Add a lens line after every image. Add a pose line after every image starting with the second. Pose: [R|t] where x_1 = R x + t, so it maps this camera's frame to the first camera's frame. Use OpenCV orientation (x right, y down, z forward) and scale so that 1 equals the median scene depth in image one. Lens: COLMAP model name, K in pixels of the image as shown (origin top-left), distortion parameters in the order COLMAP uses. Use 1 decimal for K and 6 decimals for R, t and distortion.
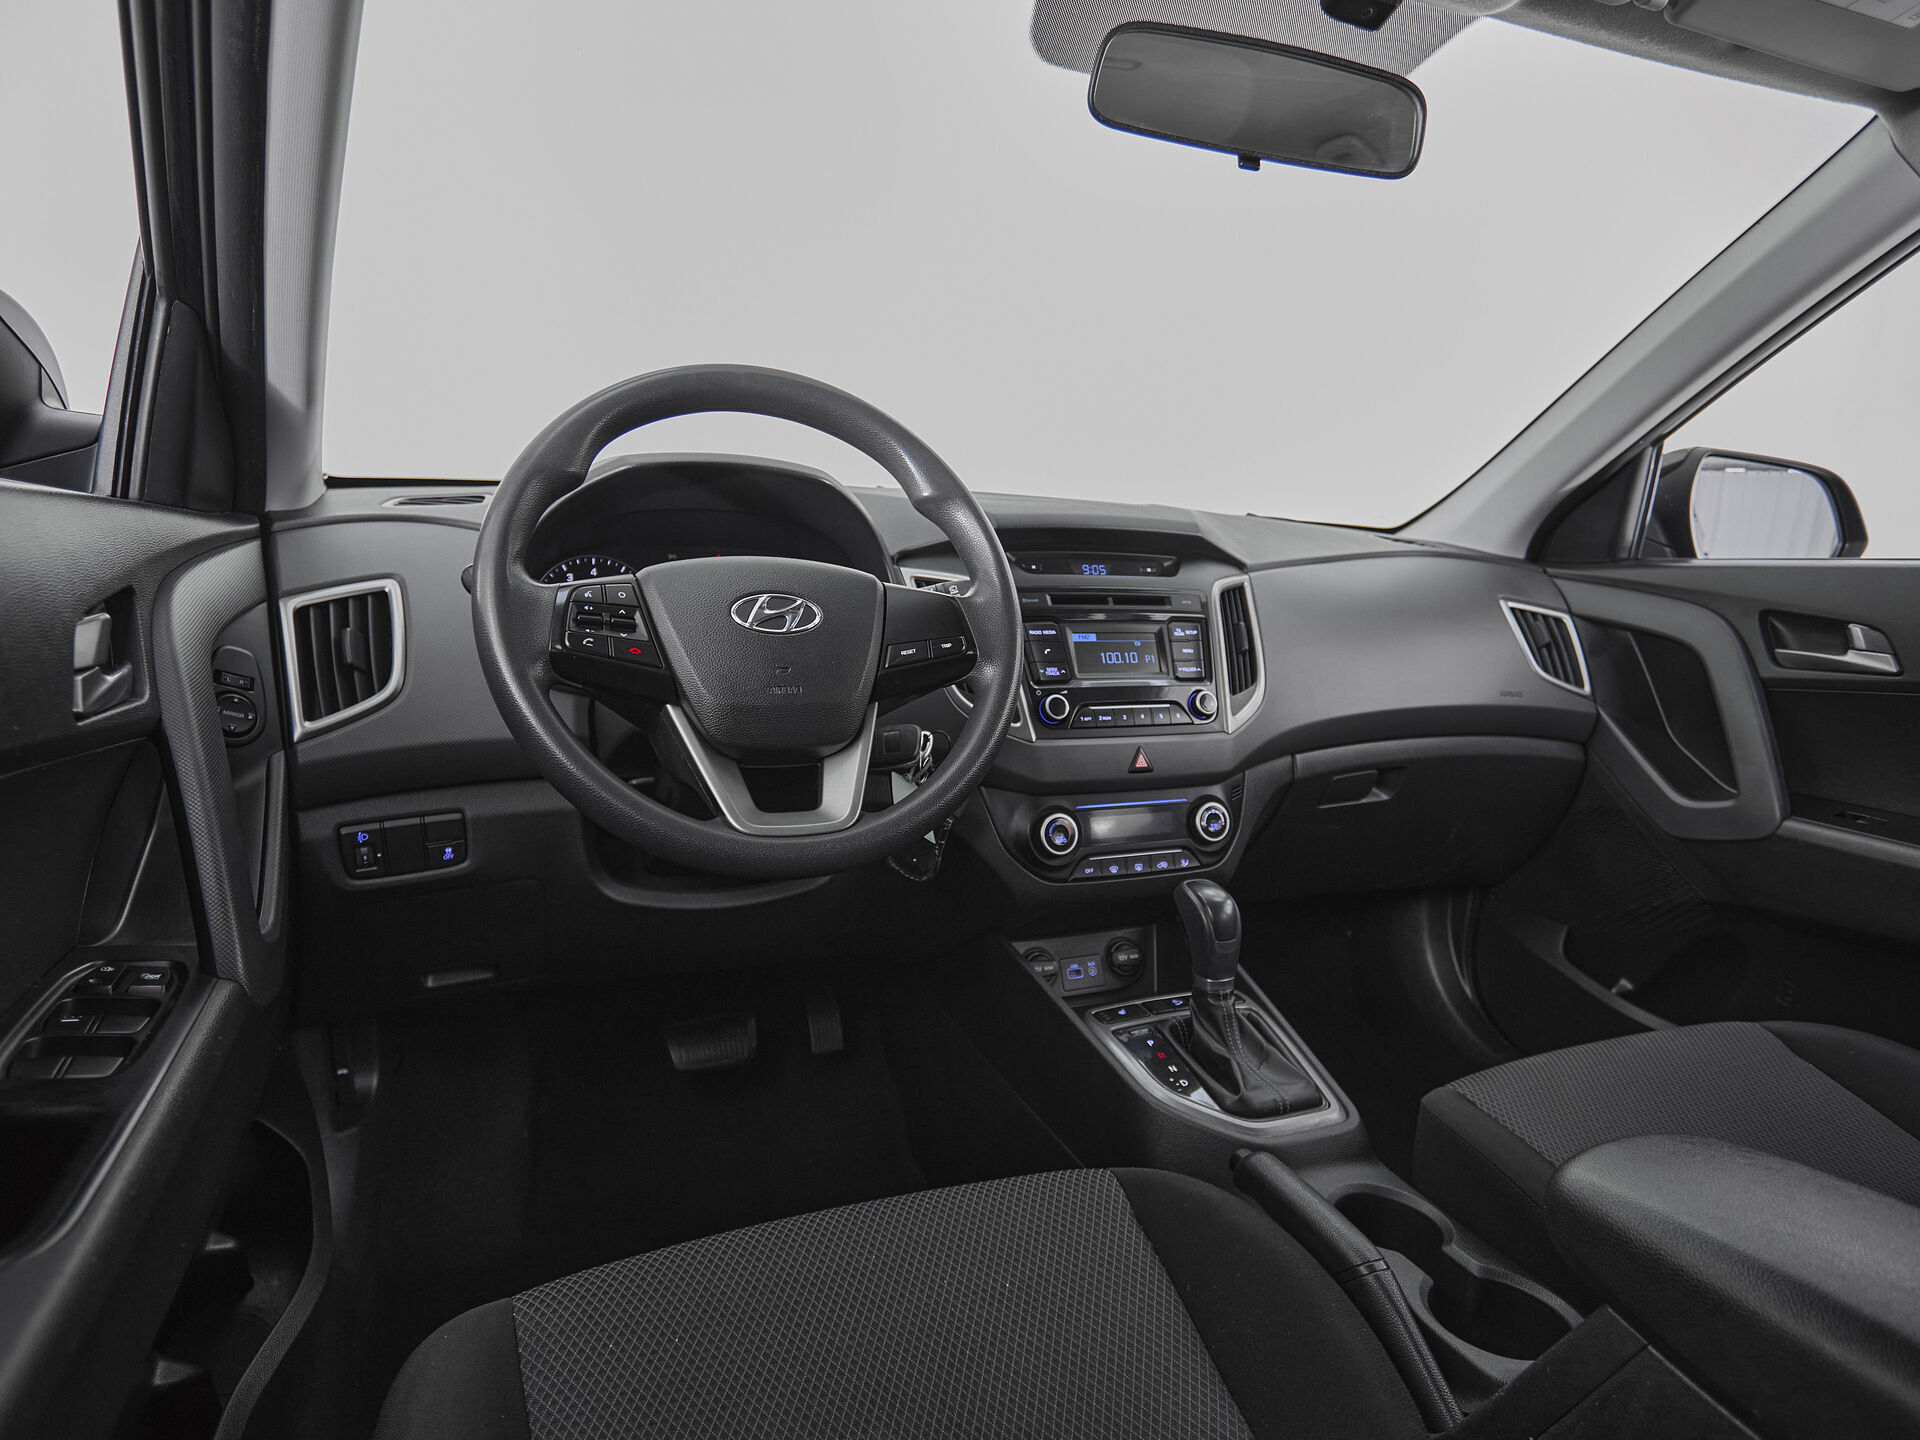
lens RADIAL K [[1106.3, 0, 963.5], [0, 1106.3, 770.7], [0, 0, 1]] dist [-0.003831, -0.000772]
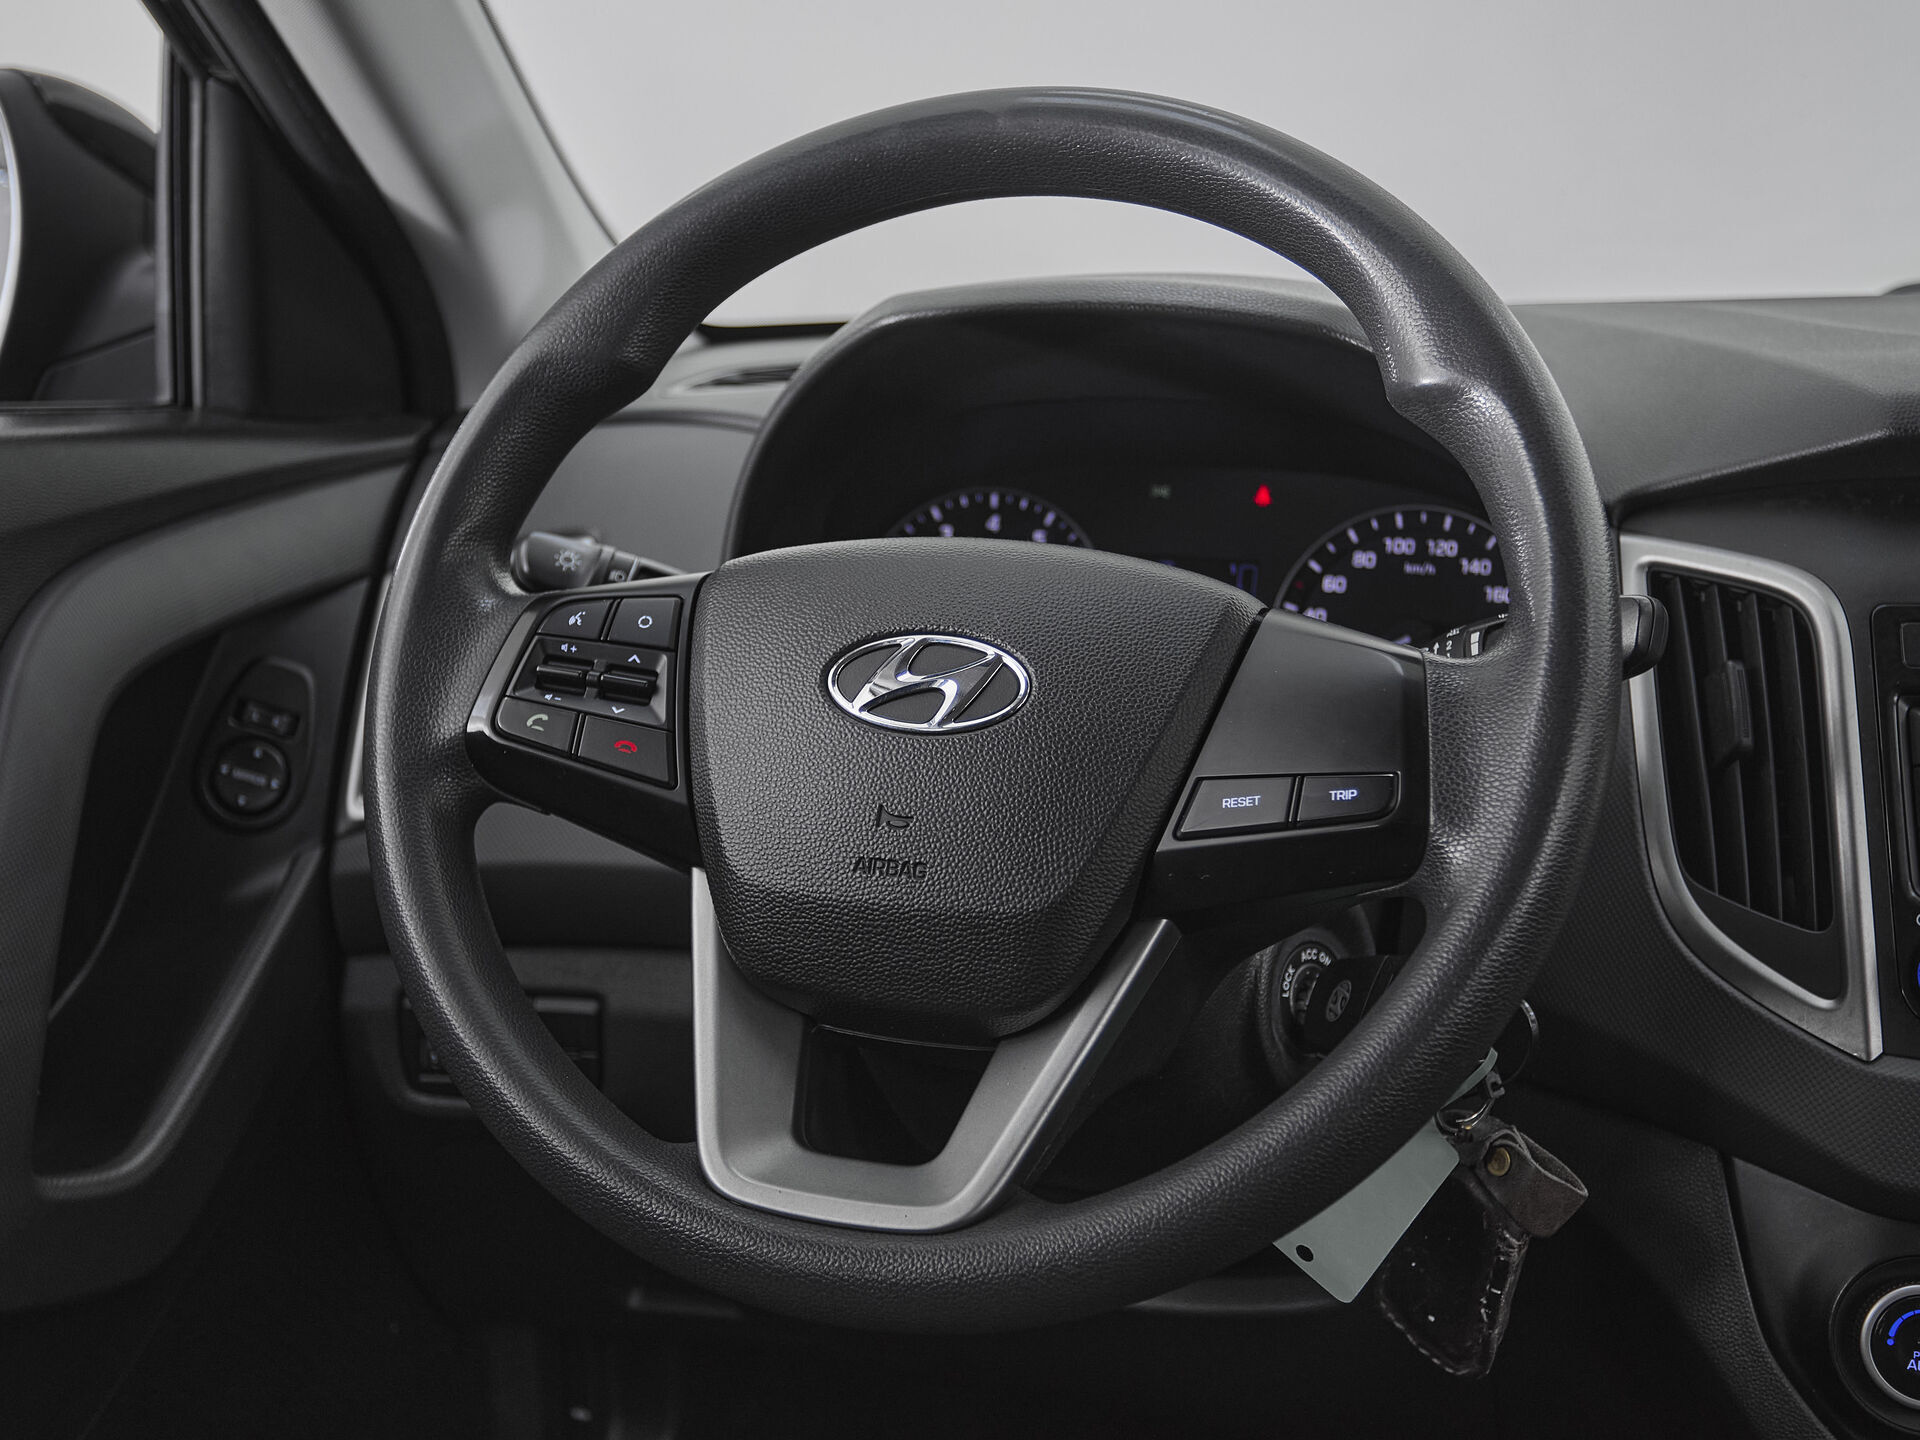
lens RADIAL K [[2345.0, 0, 932.7], [0, 2345.0, 756.6], [0, 0, 1]] dist [-0.016083, 0.023161]
pose [[0.730725, 0.101389, -0.675101, 0.320201], [-0.118309, 0.992754, 0.021038, -0.097264], [0.672342, 0.064497, 0.737425, 0.250925]]
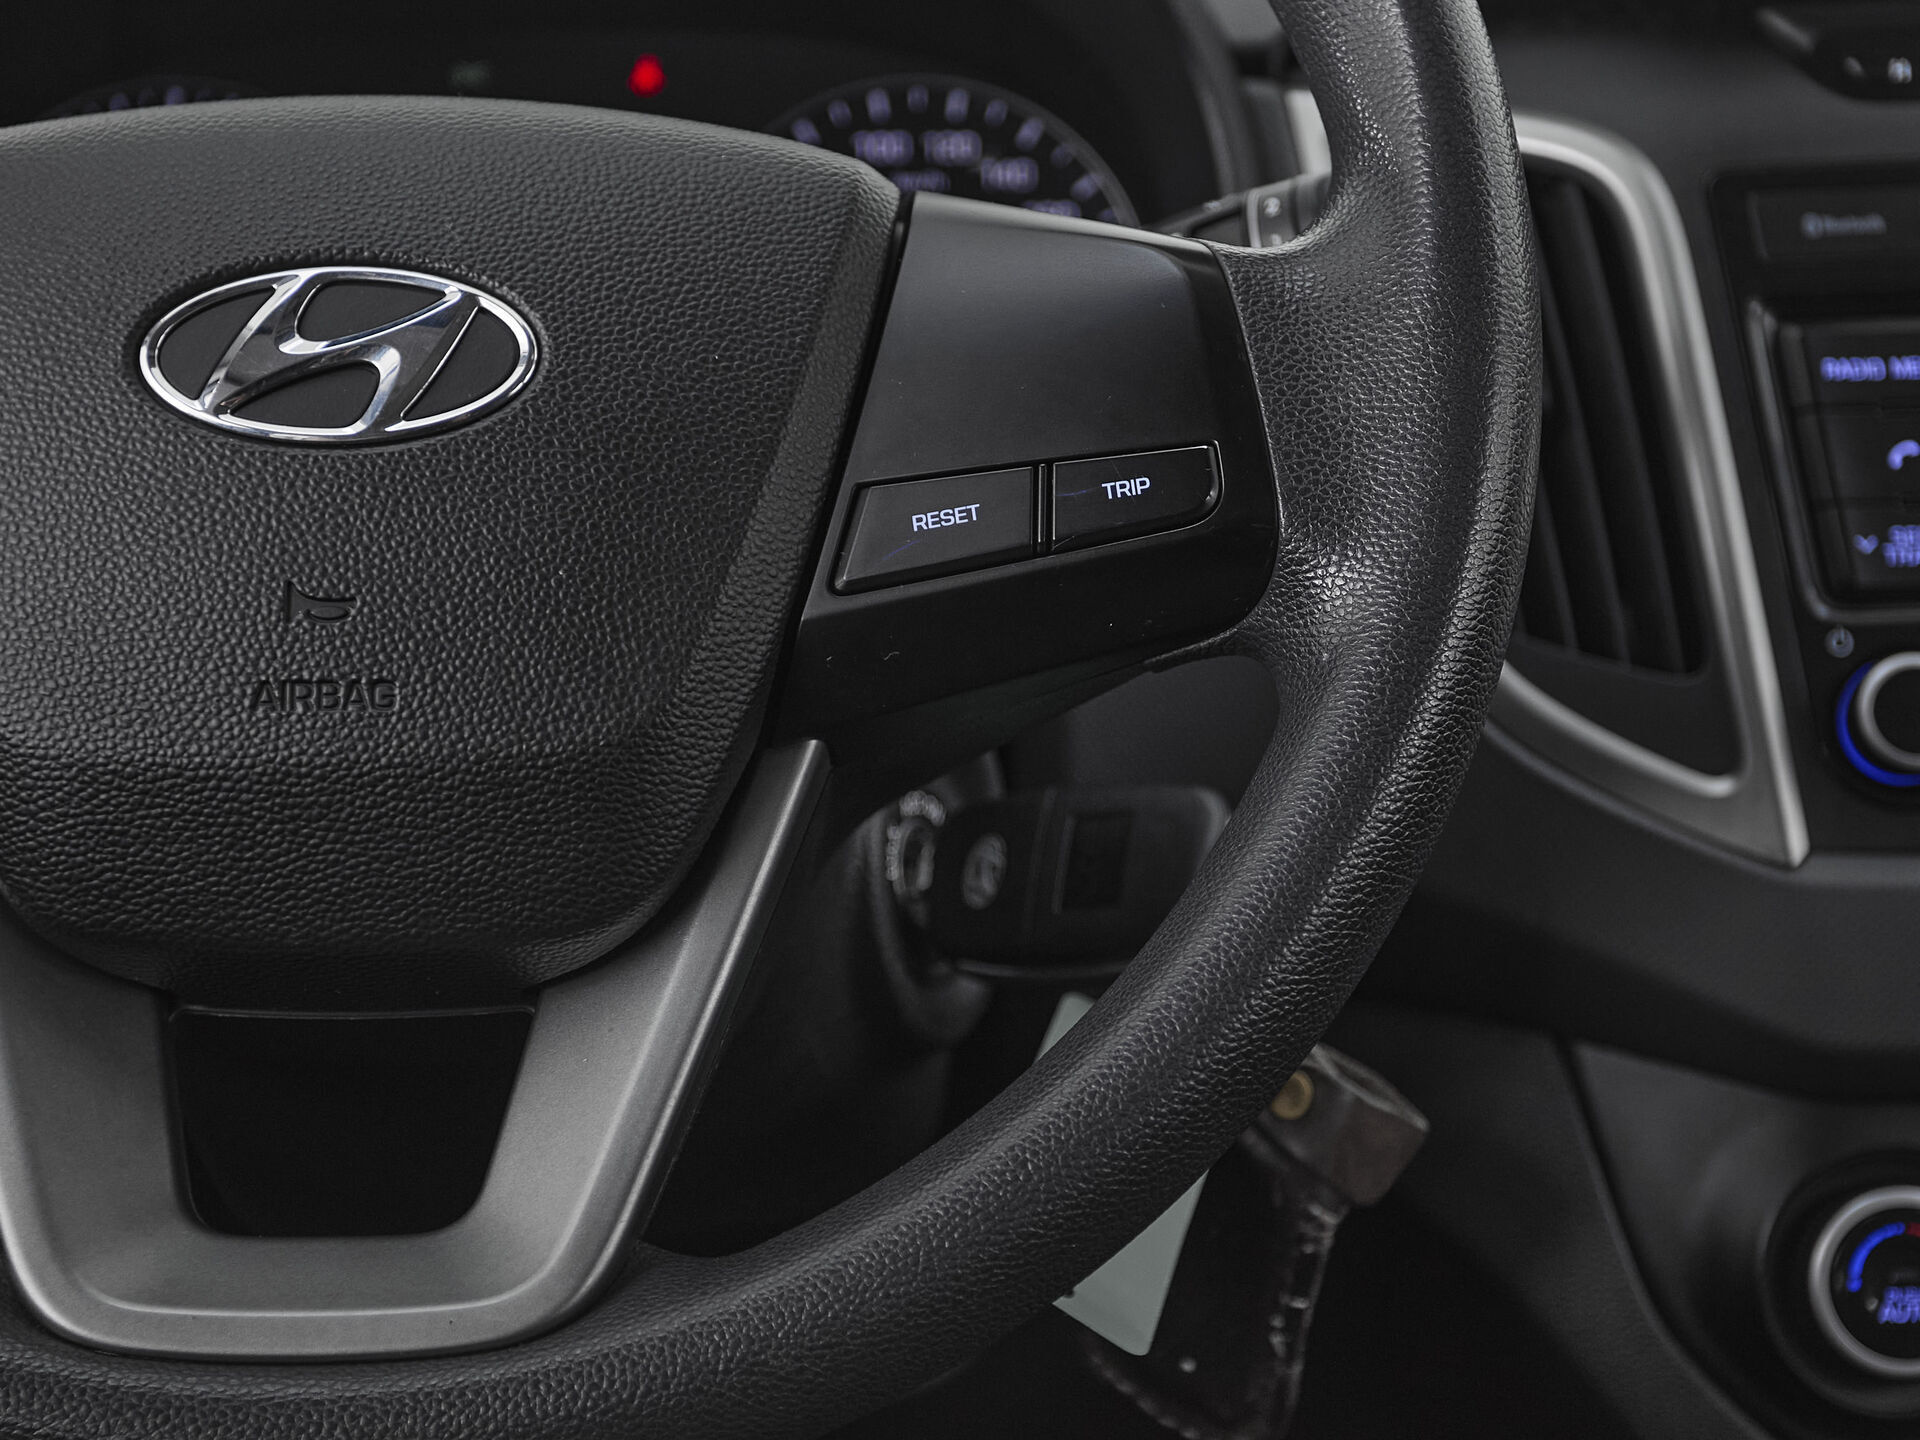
lens RADIAL K [[3478.3, 0, 1015.3], [0, 3478.3, 797.4], [0, 0, 1]] dist [0.001673, 0.125881]
pose [[0.931938, 0.044686, -0.359853, 0.163357], [-0.031424, 0.998597, 0.042625, -0.062471], [0.361253, -0.028416, 0.932035, 0.275874]]
